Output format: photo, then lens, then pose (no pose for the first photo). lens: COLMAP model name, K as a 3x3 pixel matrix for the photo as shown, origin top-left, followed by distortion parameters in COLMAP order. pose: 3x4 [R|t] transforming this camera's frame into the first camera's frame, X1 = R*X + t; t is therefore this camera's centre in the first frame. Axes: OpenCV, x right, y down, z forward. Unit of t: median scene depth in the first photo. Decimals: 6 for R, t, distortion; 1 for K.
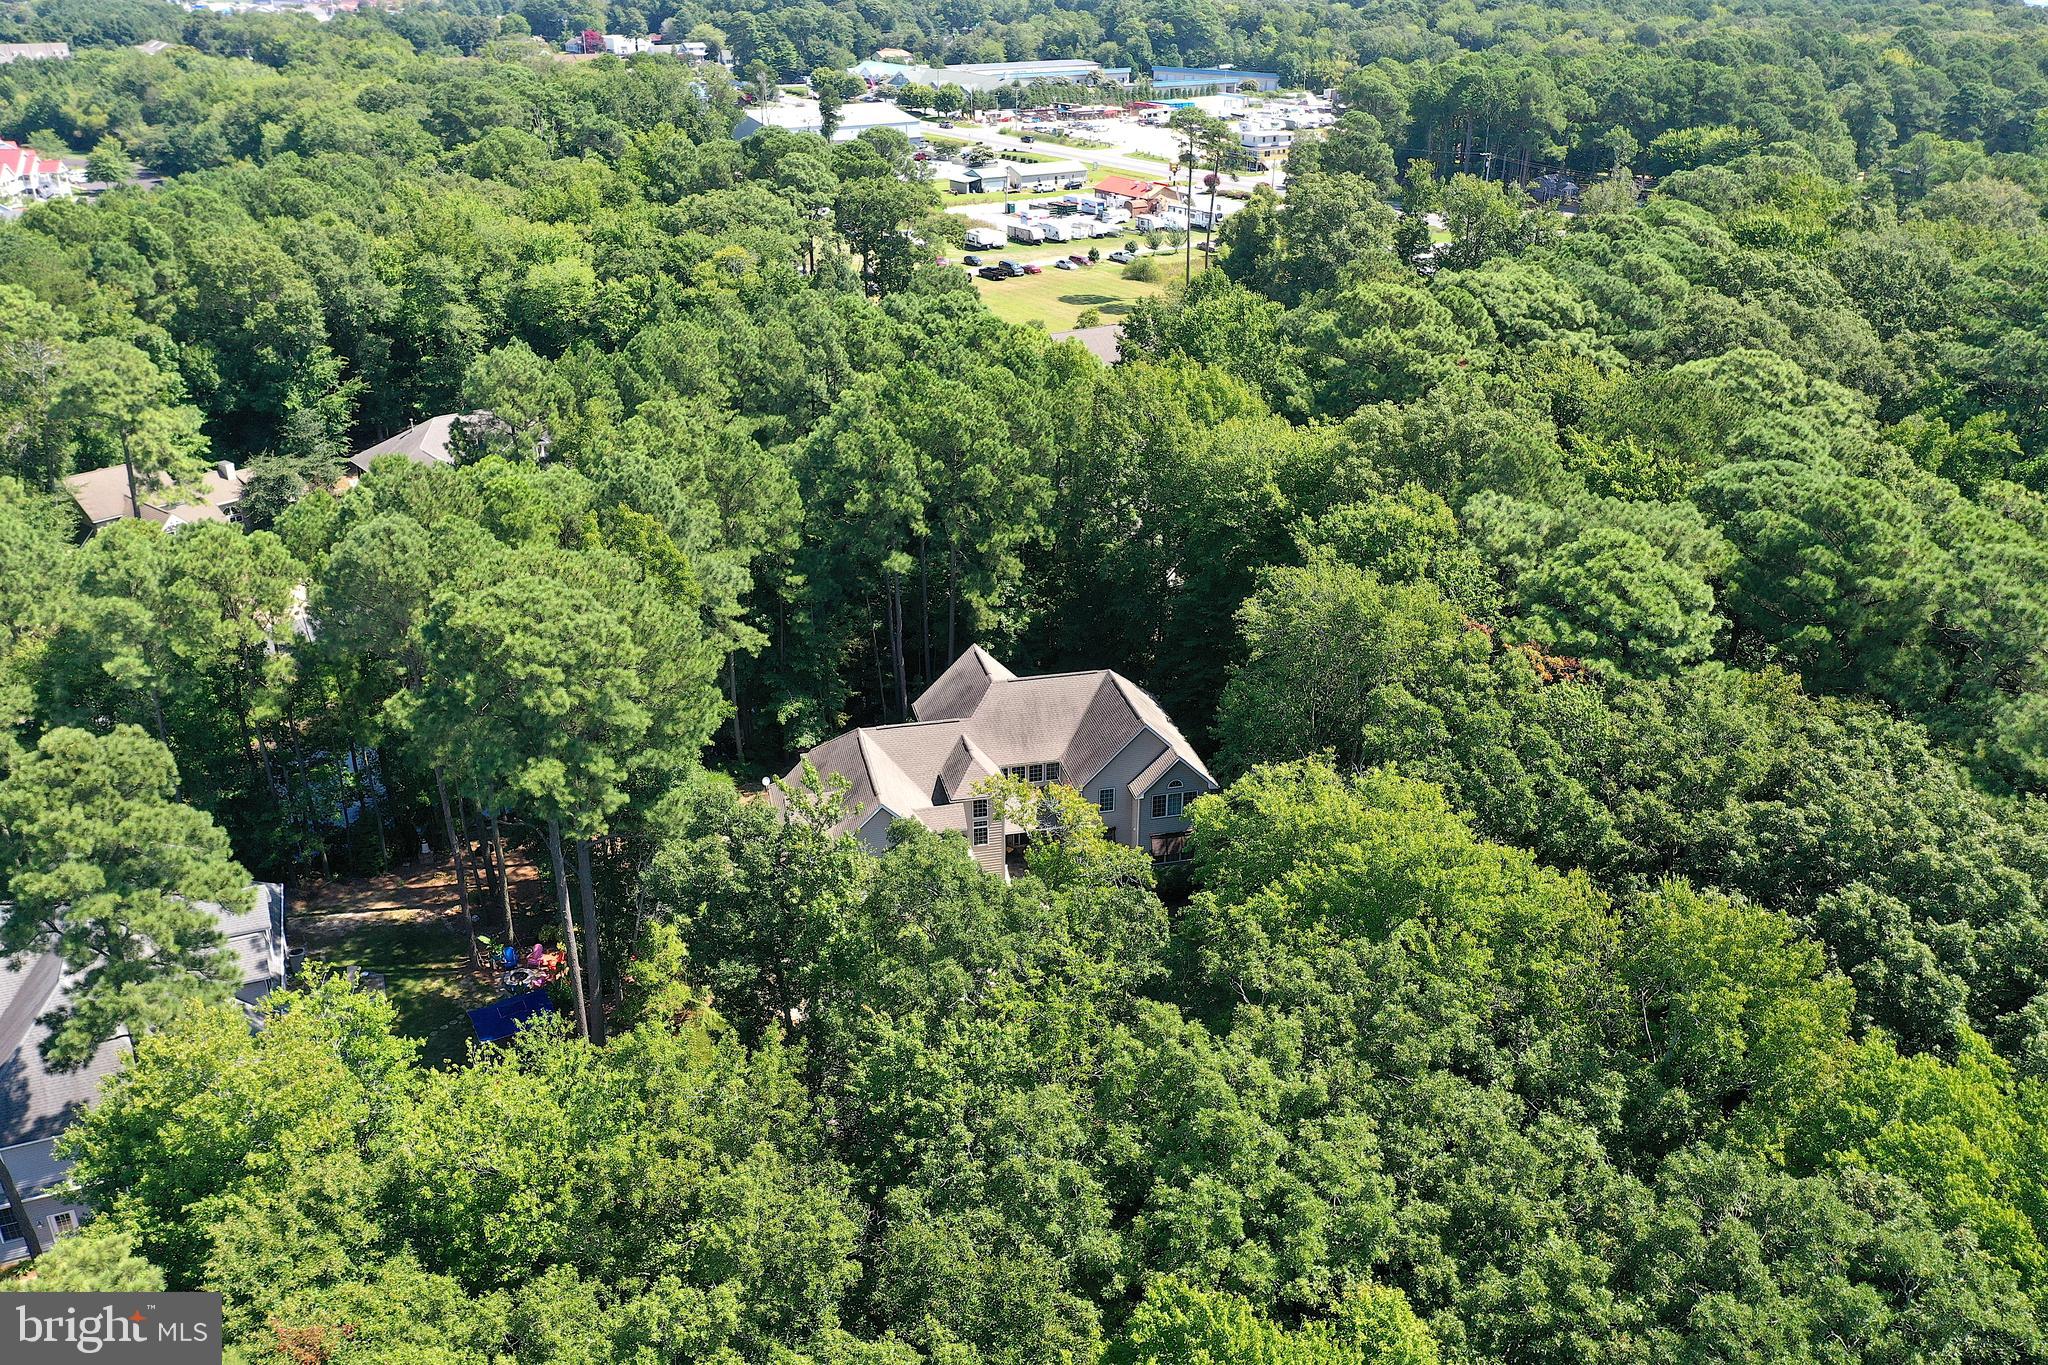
lens RADIAL K [[1621.6, 0, 1030.7], [0, 1621.6, 679.0], [0, 0, 1]] dist [-0.003098, 0.005758]
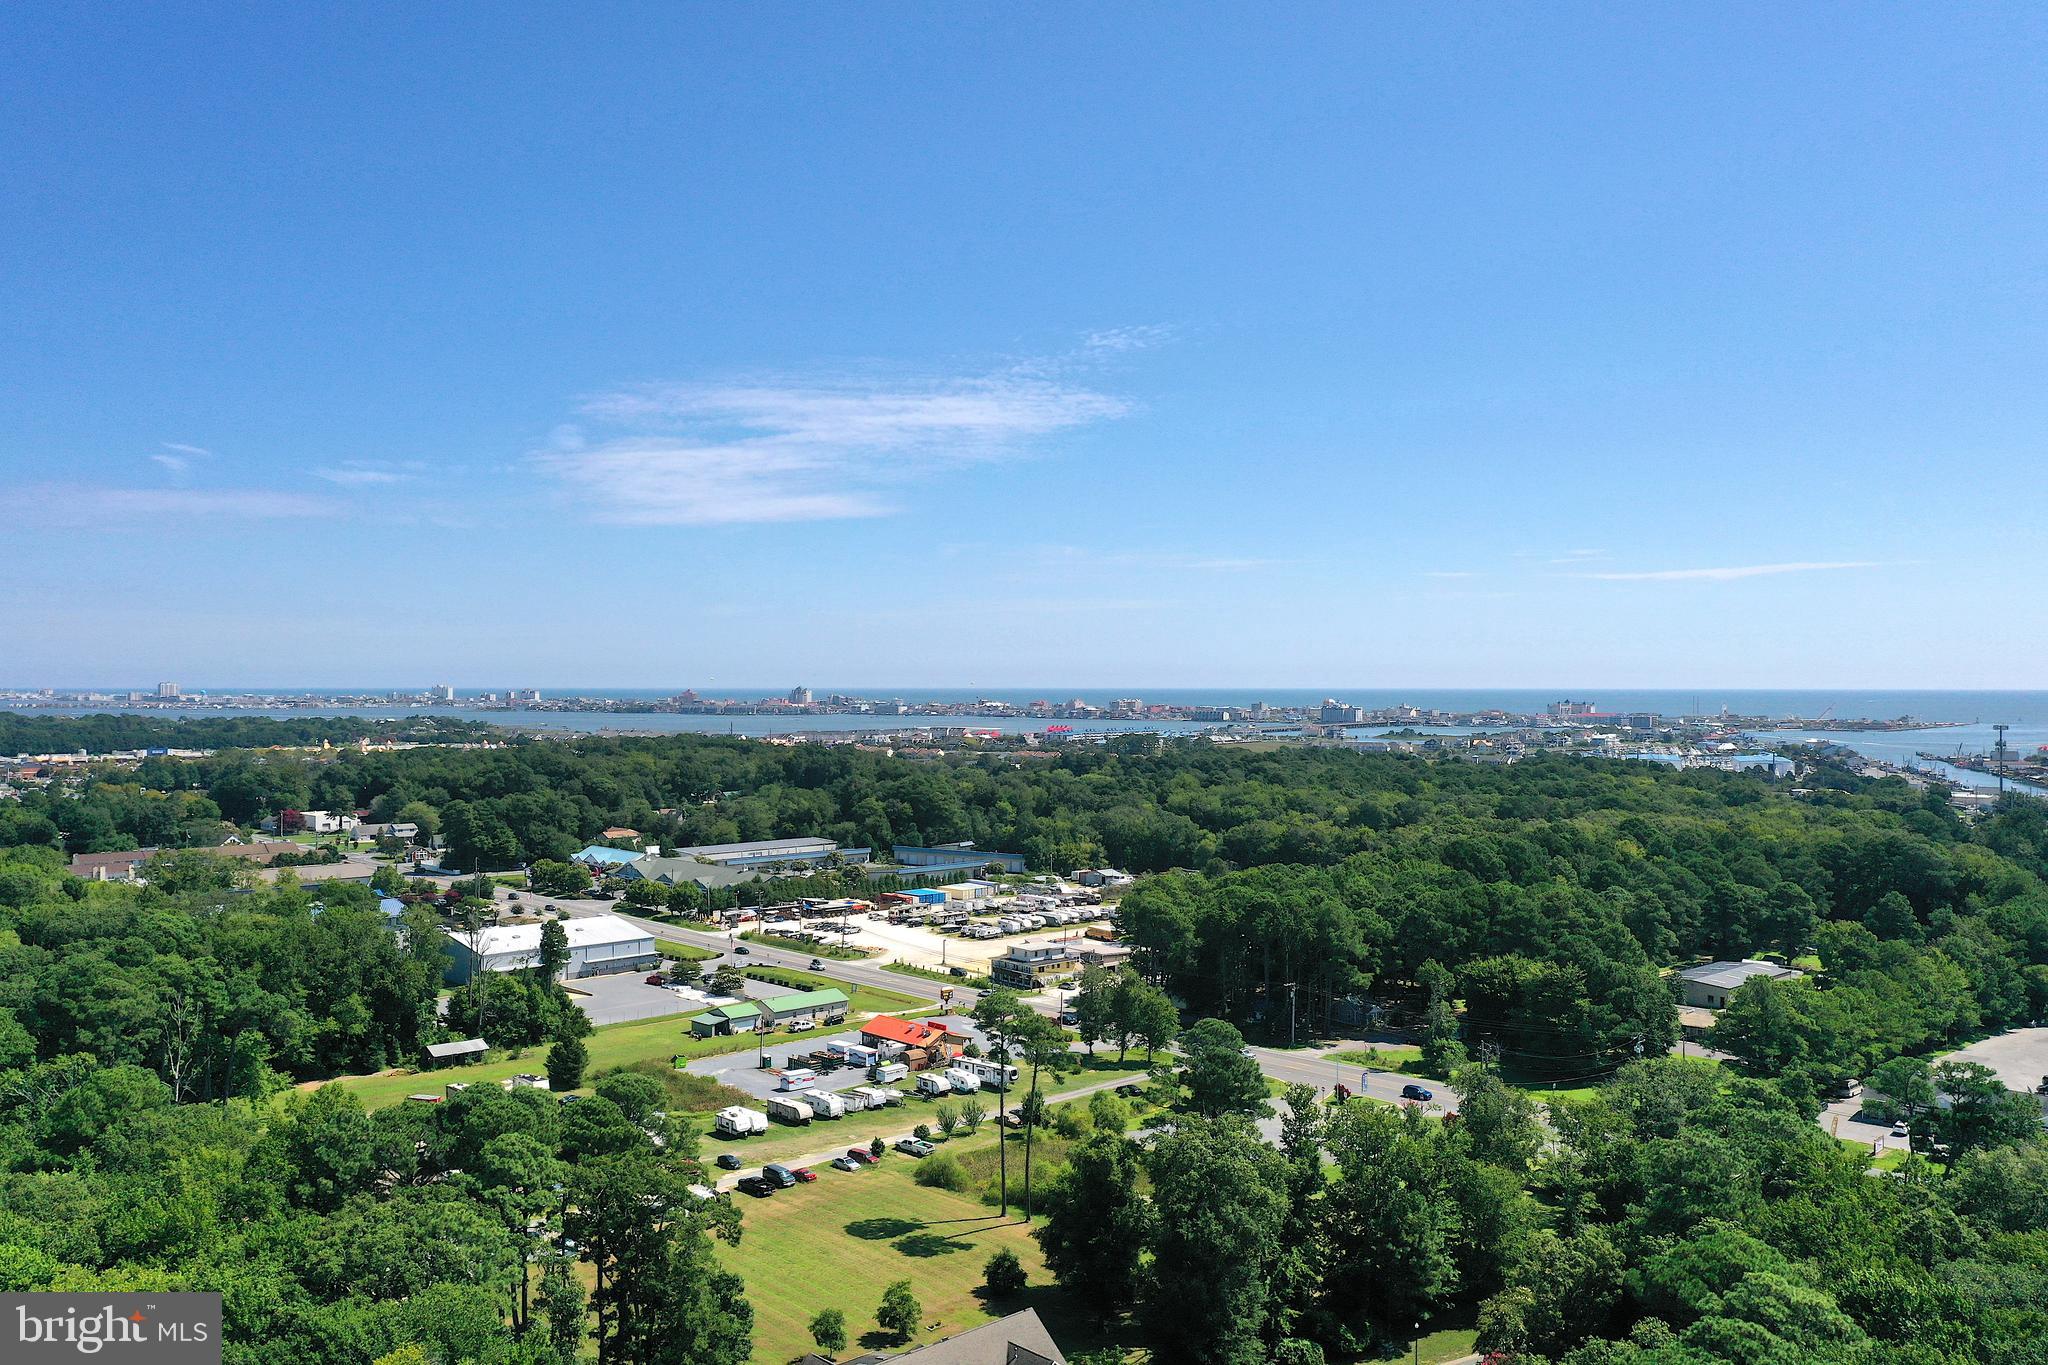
lens RADIAL K [[1621.6, 0, 1030.7], [0, 1621.6, 679.0], [0, 0, 1]] dist [-0.003098, 0.005758]
pose [[0.984900, 0.000601, 0.173126, -0.018800], [0.071855, 0.908377, -0.411932, -0.089754], [-0.157511, 0.418151, 0.894617, 0.101201]]
